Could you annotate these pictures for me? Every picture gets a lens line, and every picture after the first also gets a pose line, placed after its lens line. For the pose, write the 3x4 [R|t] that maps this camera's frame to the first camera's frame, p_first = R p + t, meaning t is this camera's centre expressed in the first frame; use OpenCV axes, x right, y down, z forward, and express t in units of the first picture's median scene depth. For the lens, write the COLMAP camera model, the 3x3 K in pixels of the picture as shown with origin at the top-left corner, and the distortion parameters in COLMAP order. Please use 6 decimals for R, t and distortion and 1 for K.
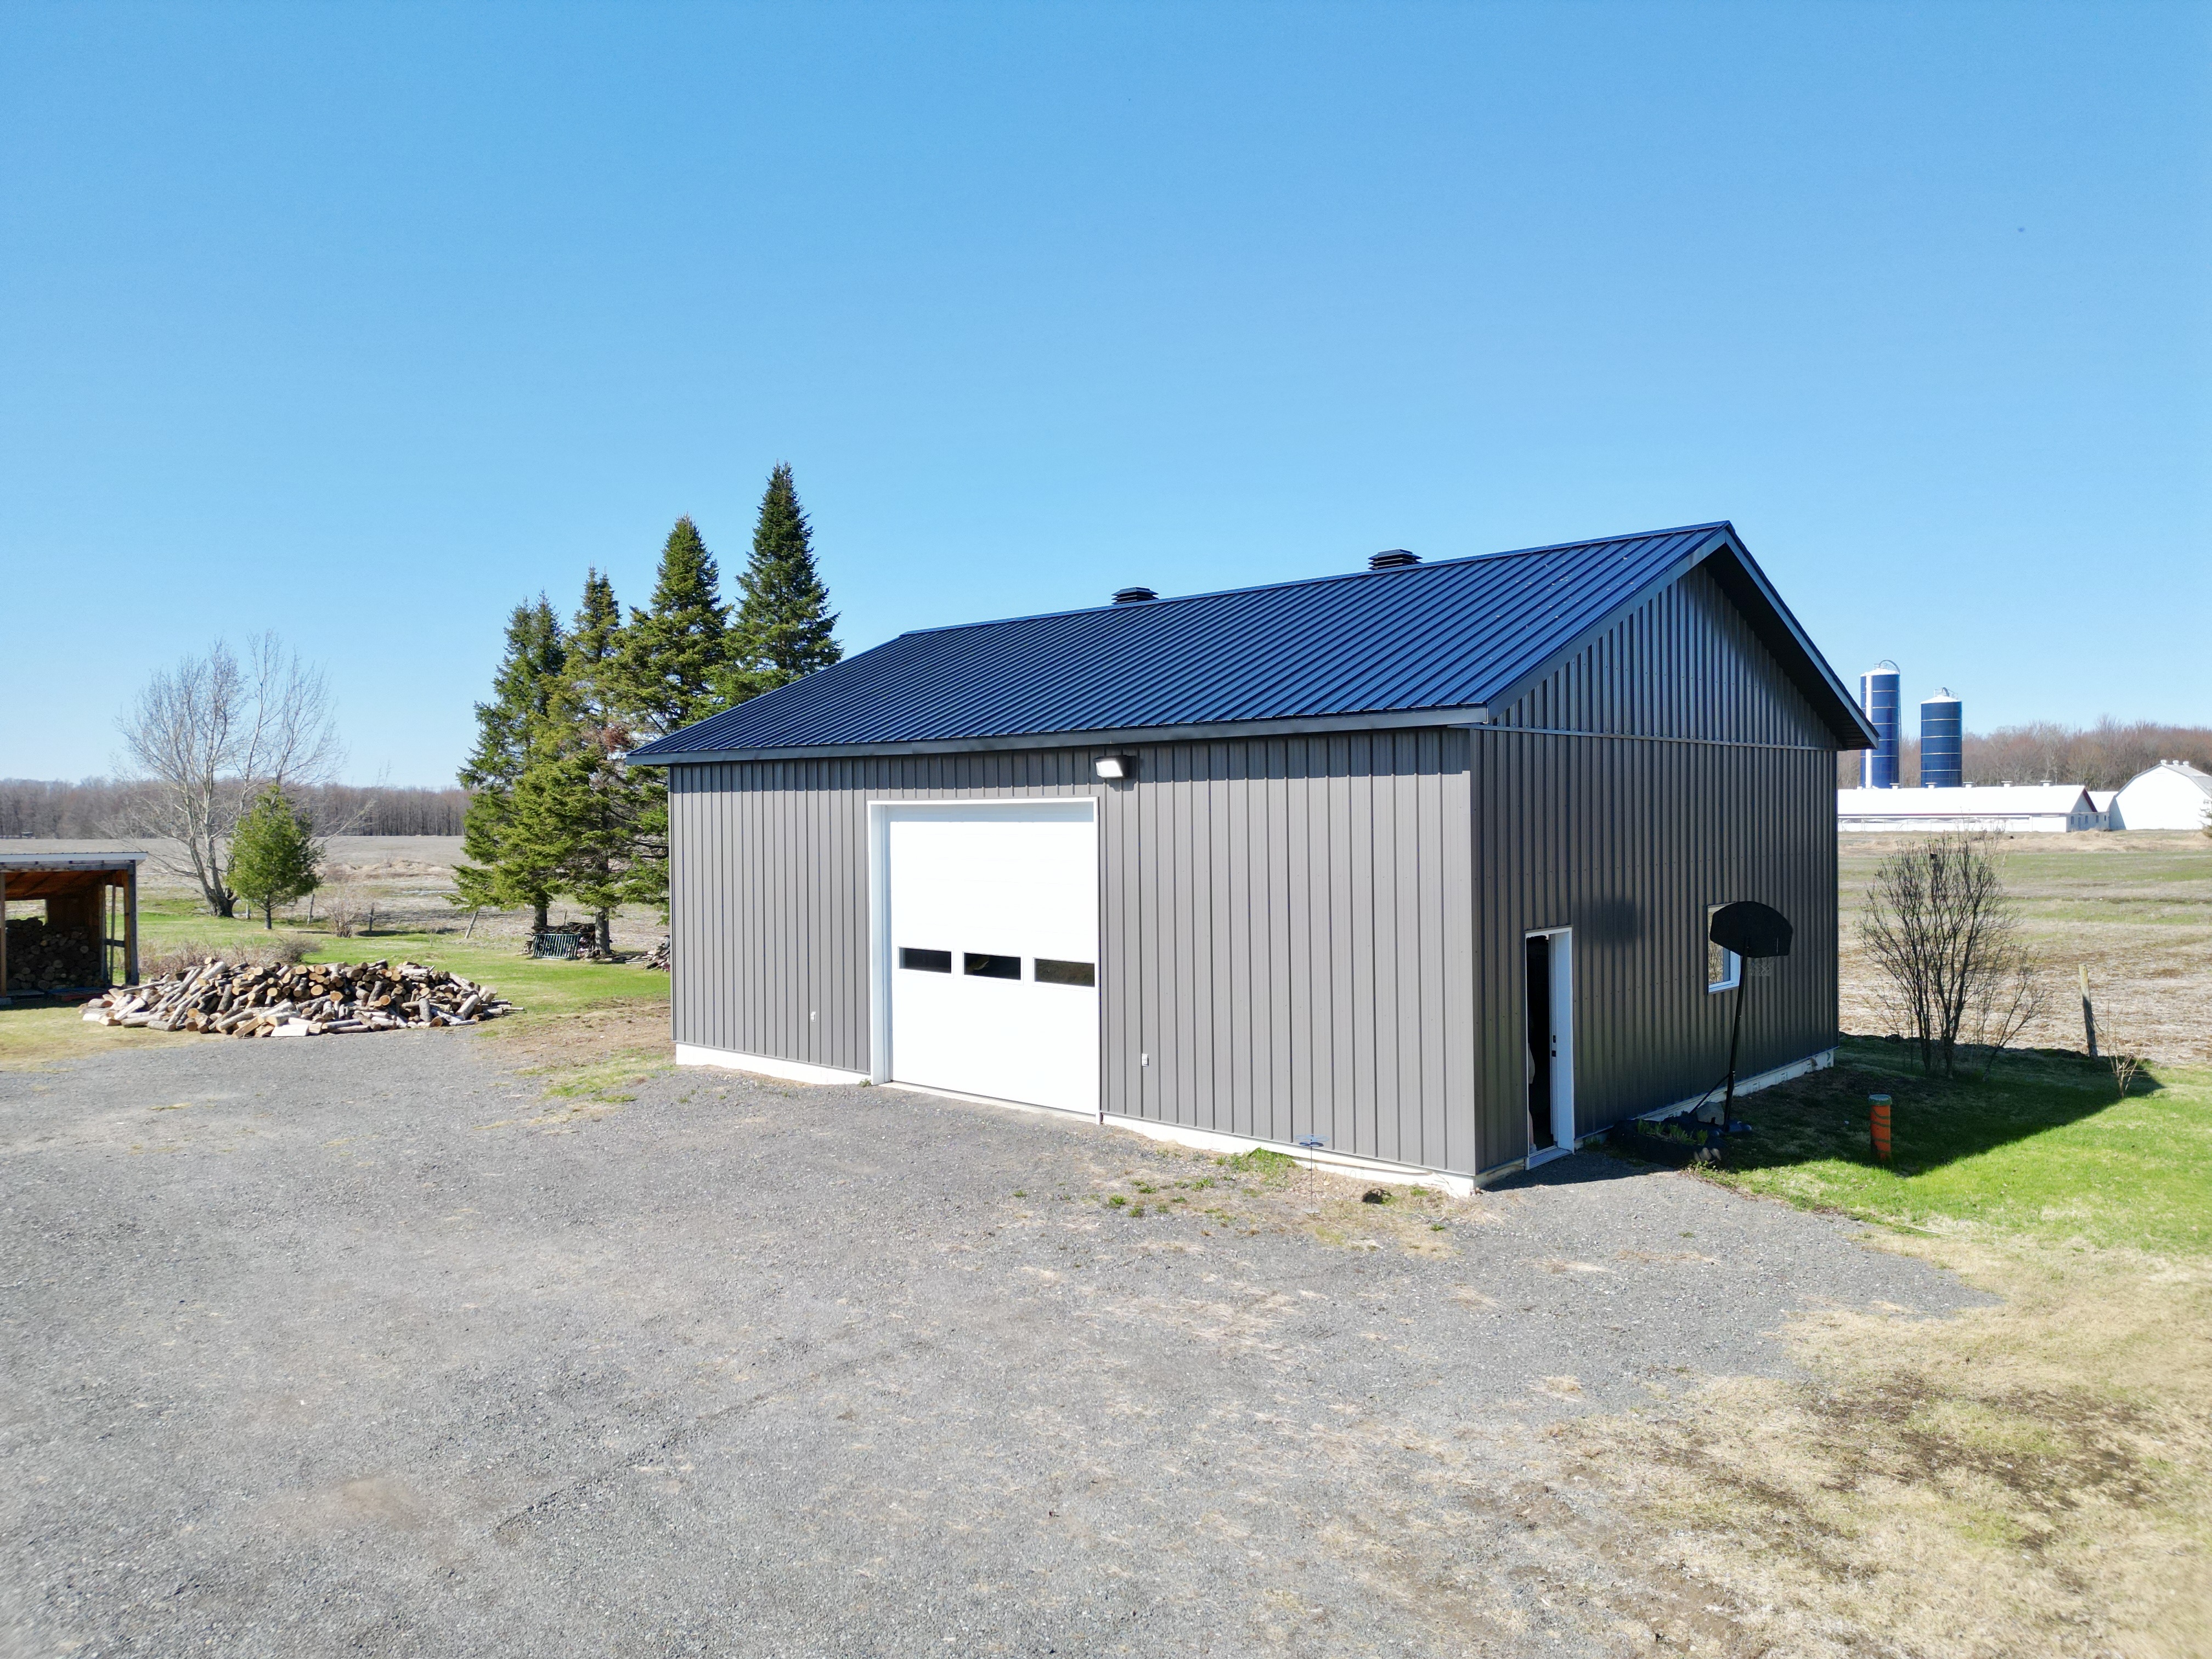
lens RADIAL K [[1536.3, 0, 1100.4], [0, 1536.3, 835.7], [0, 0, 1]] dist [0.047162, -0.032212]
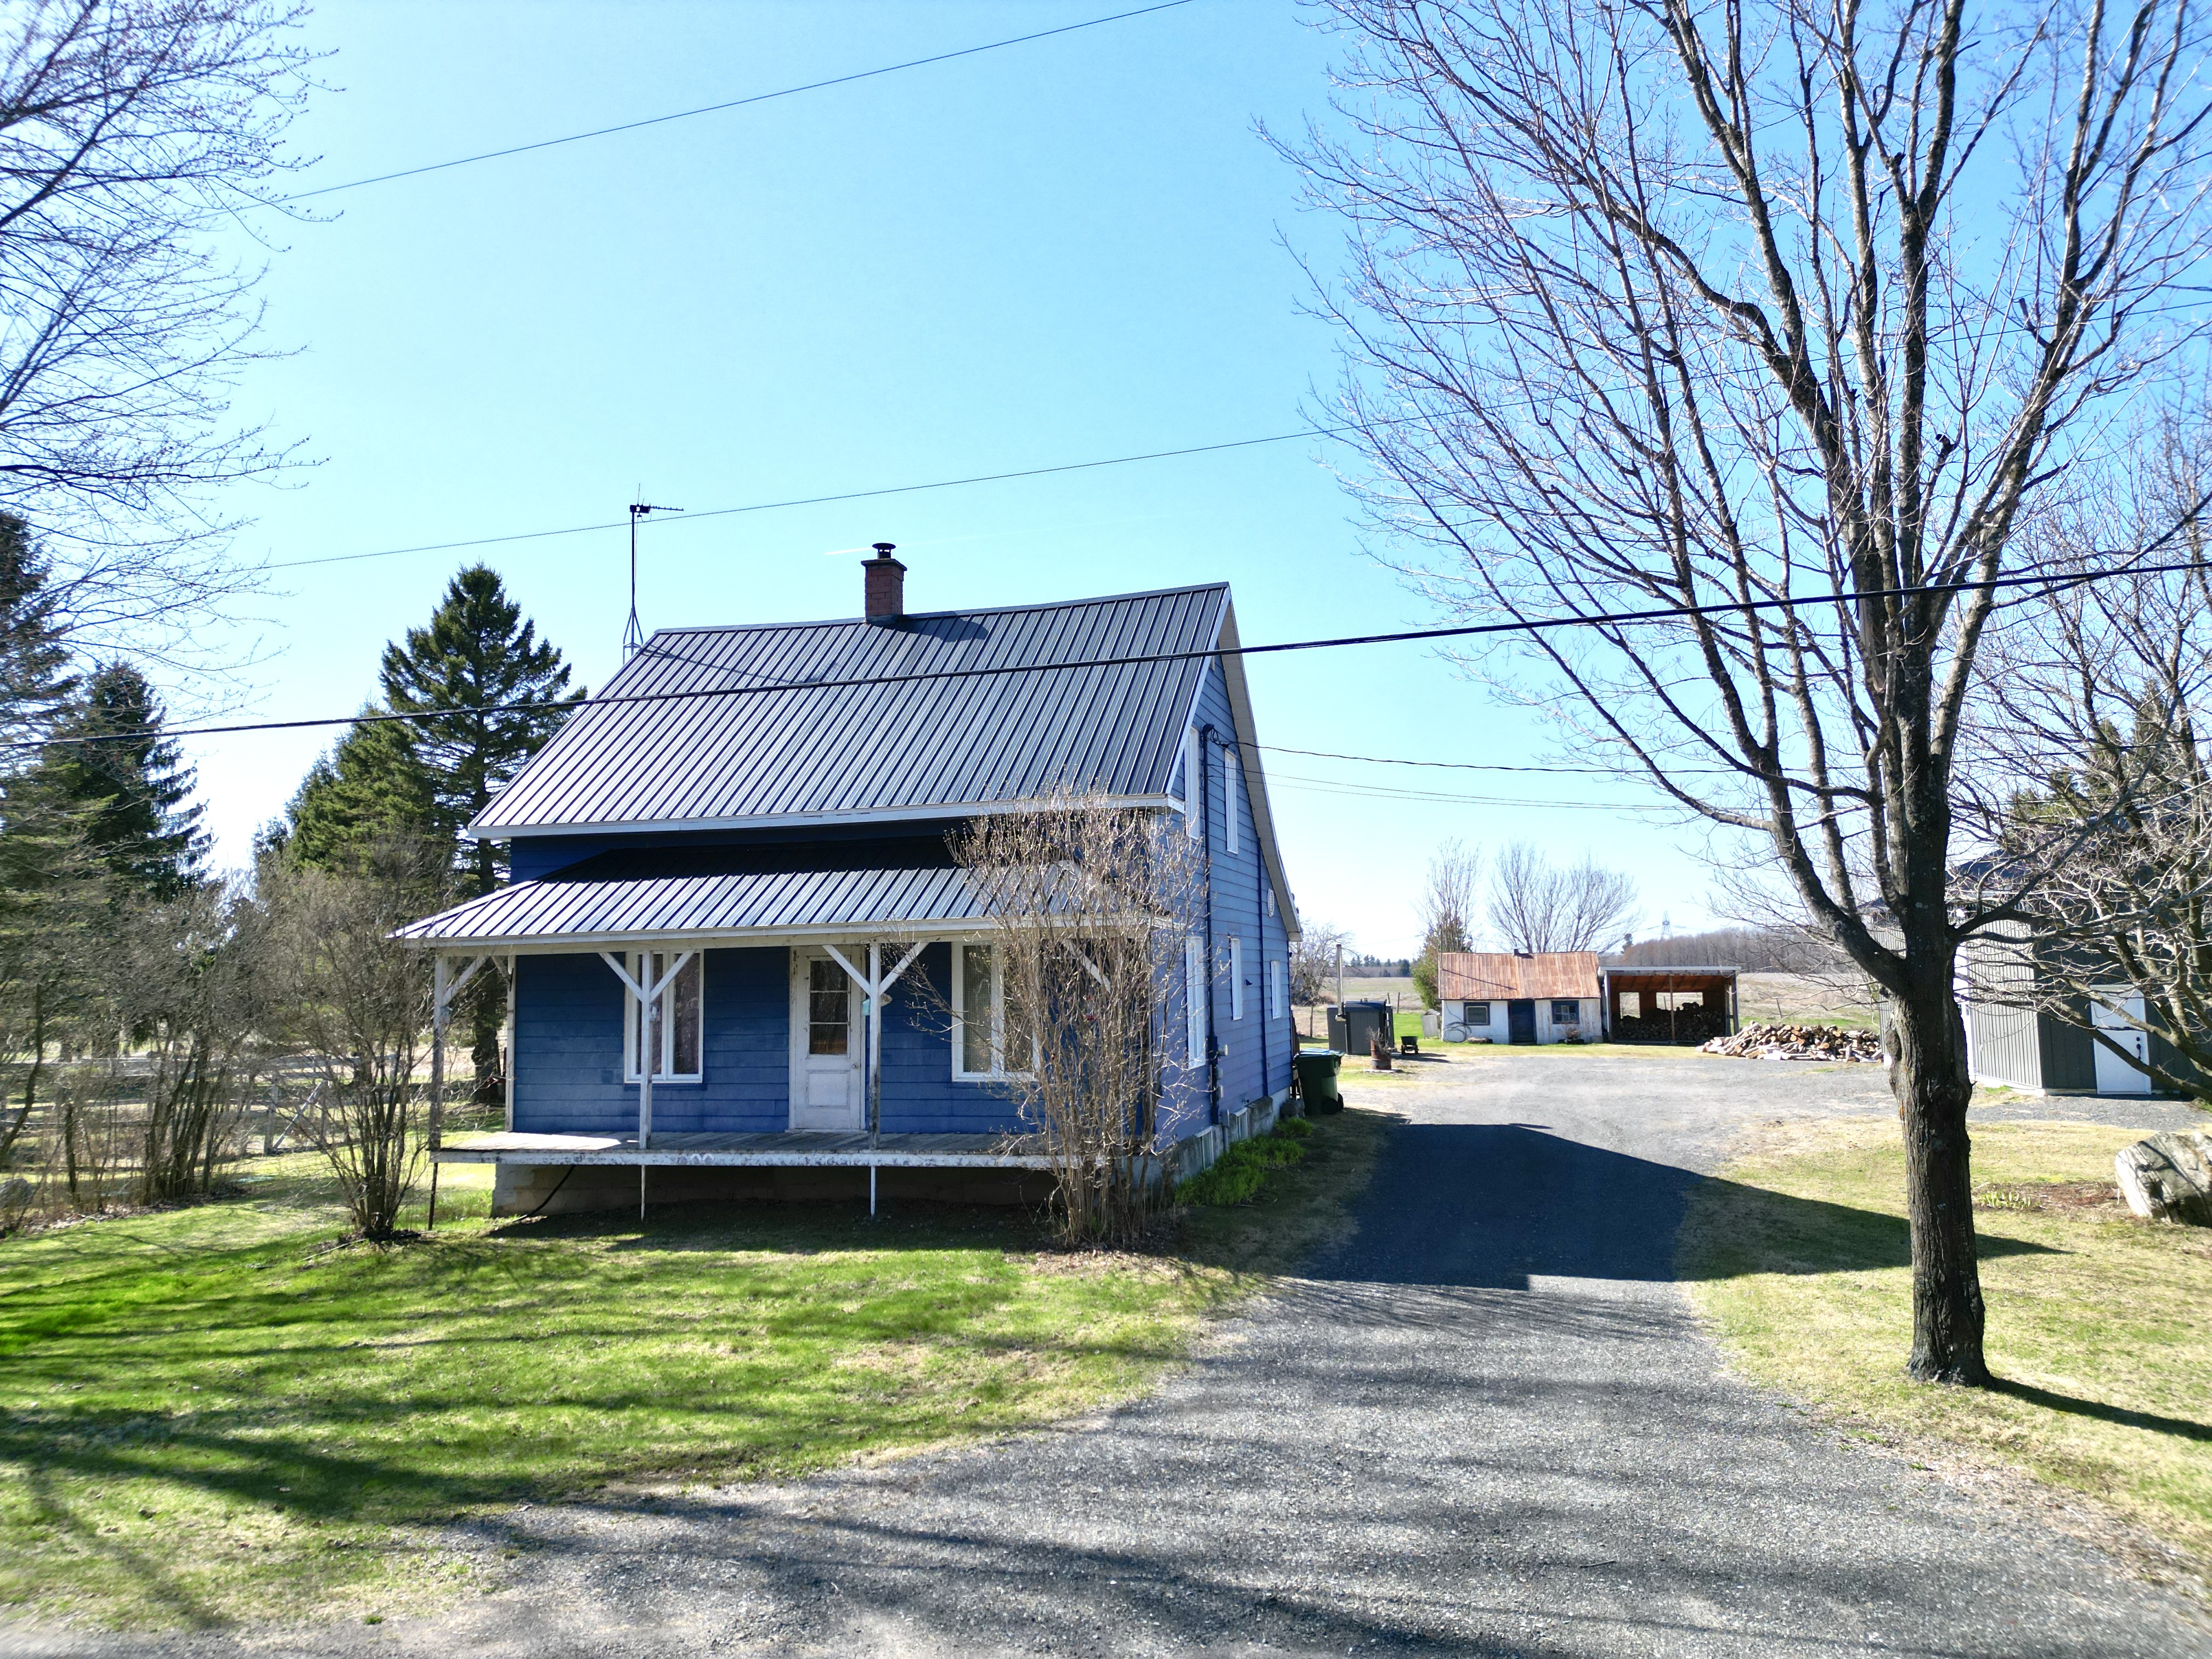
lens RADIAL K [[1536.3, 0, 1100.4], [0, 1536.3, 835.7], [0, 0, 1]] dist [0.047162, -0.032212]
pose [[0.482669, -0.076142, -0.872487, 1.151416], [-0.000393, 0.996195, -0.087155, 0.034739], [0.875803, 0.042410, 0.480802, -0.975051]]
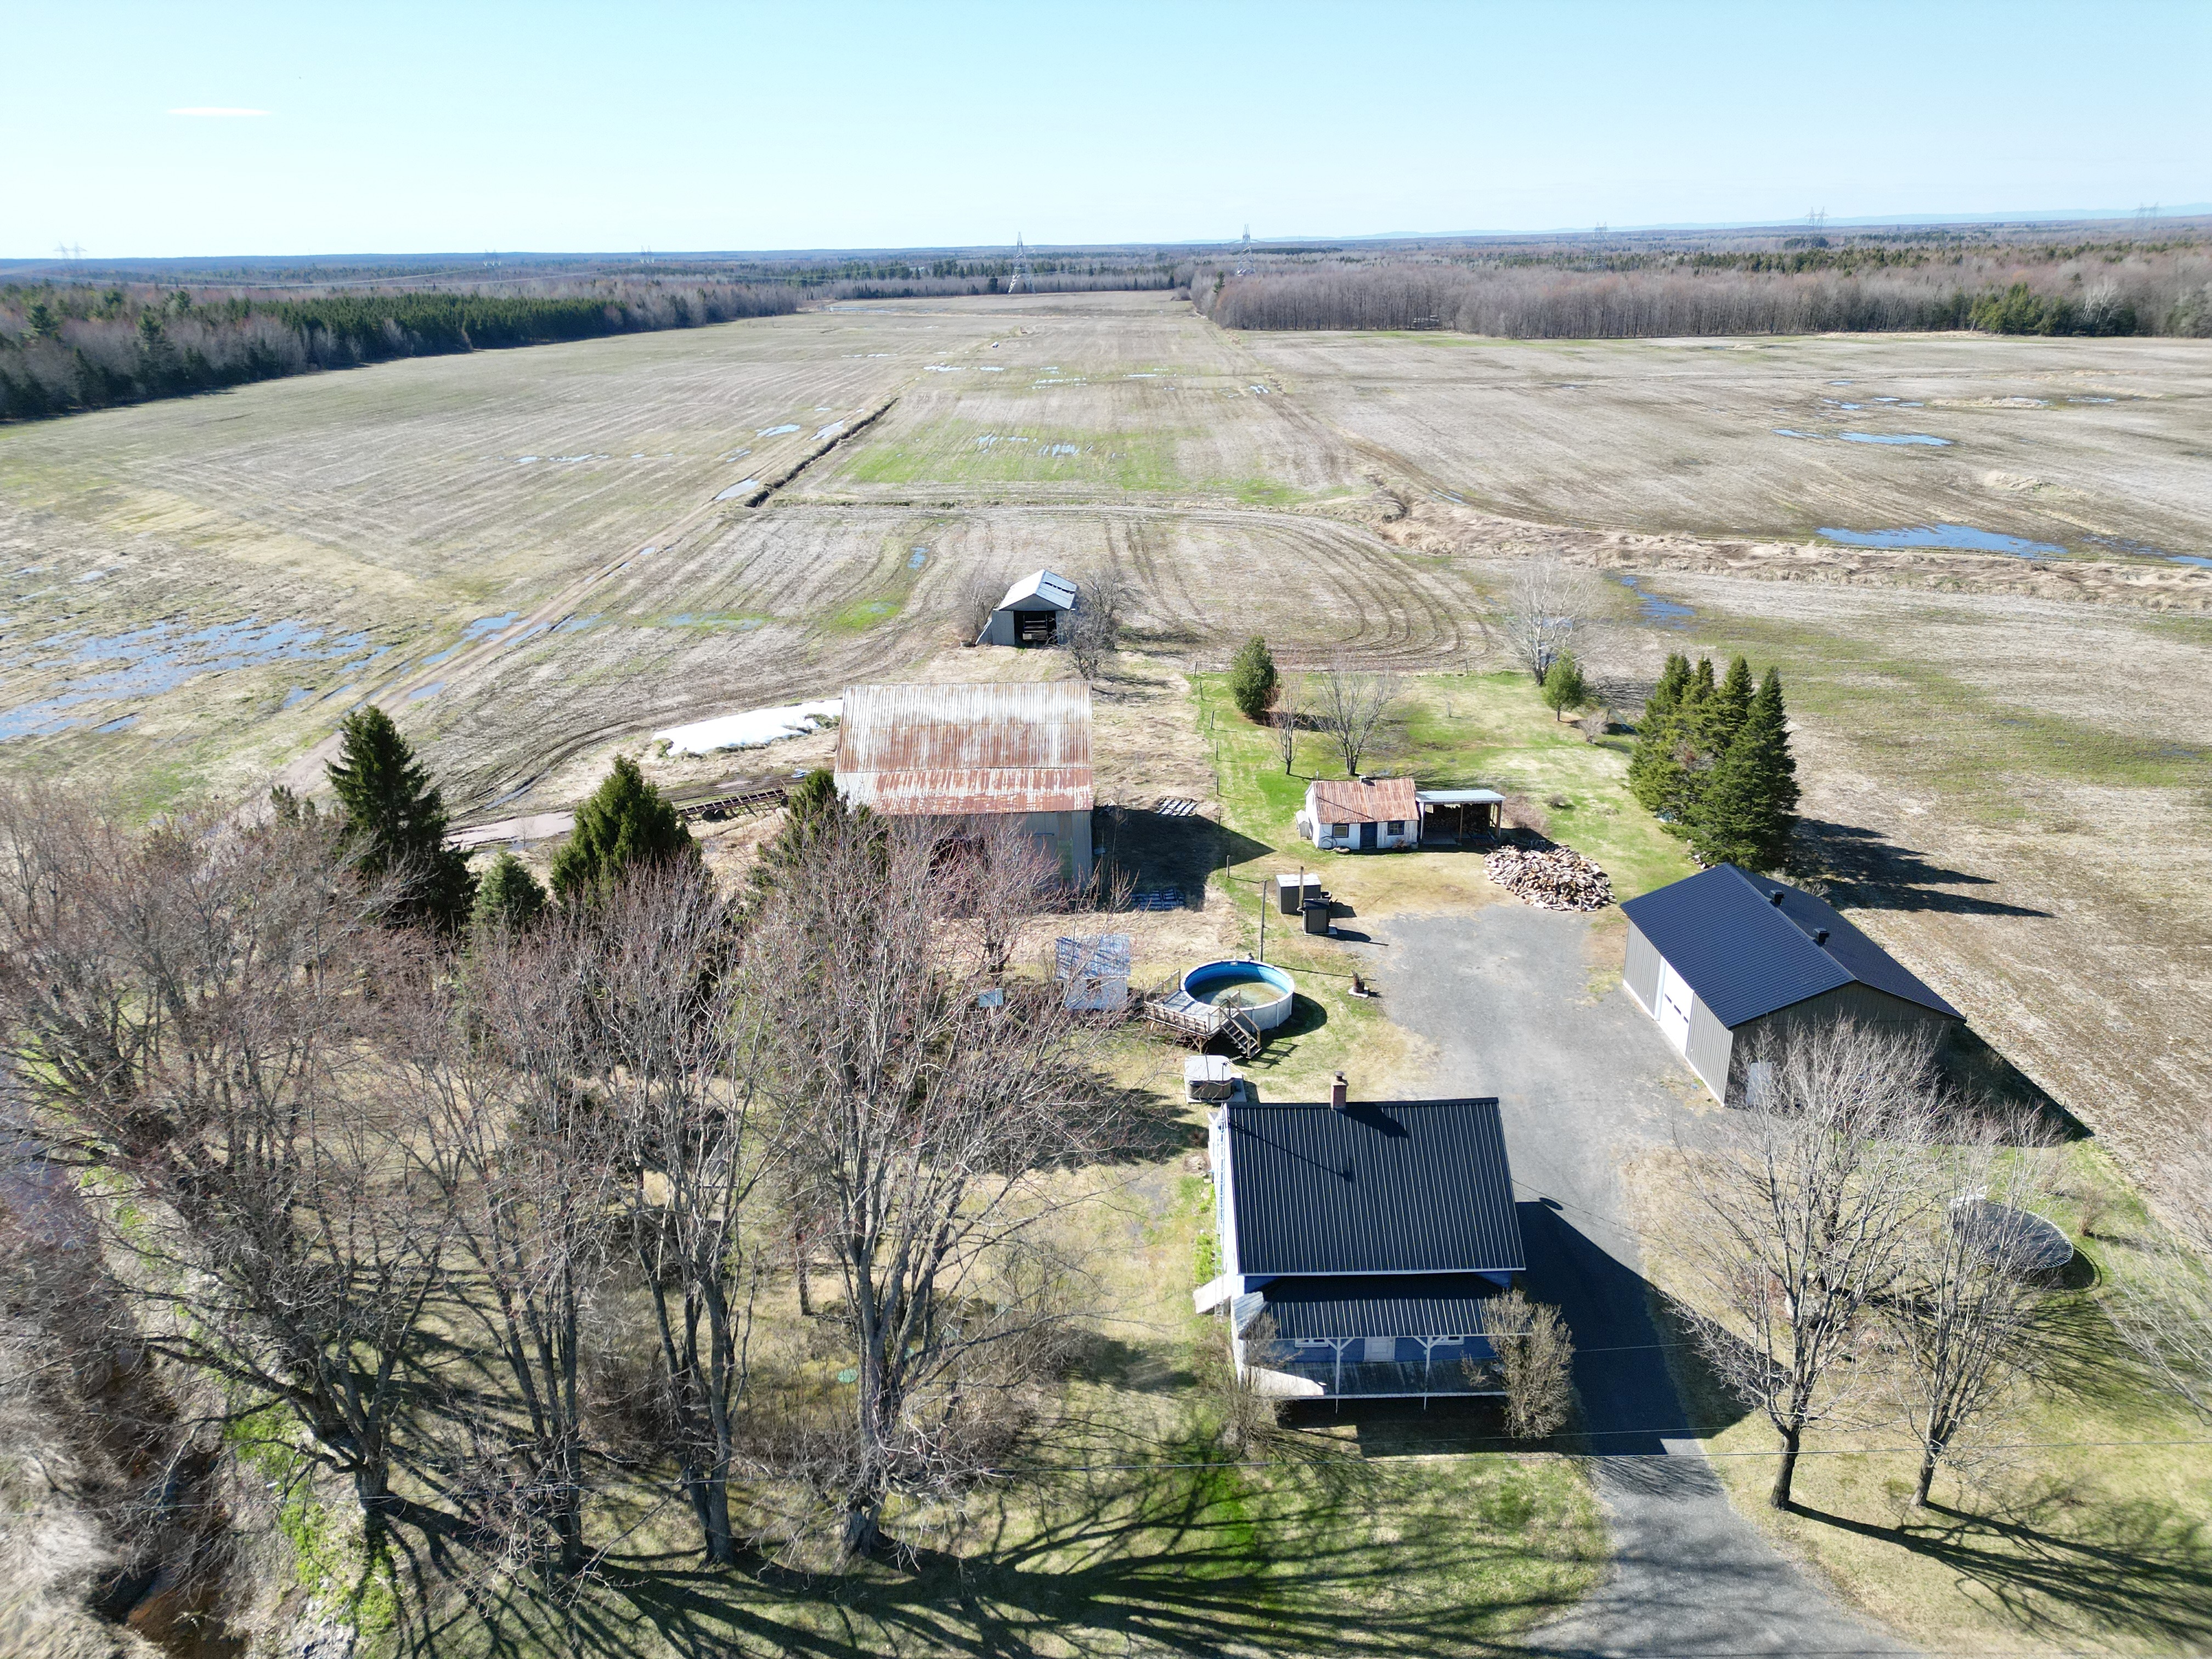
lens RADIAL K [[1536.3, 0, 1100.4], [0, 1536.3, 835.7], [0, 0, 1]] dist [0.047162, -0.032212]
pose [[0.698934, 0.251243, -0.669603, 1.432606], [-0.000353, 0.936385, 0.350974, -1.722345], [0.715186, -0.245071, 0.654560, -2.580264]]
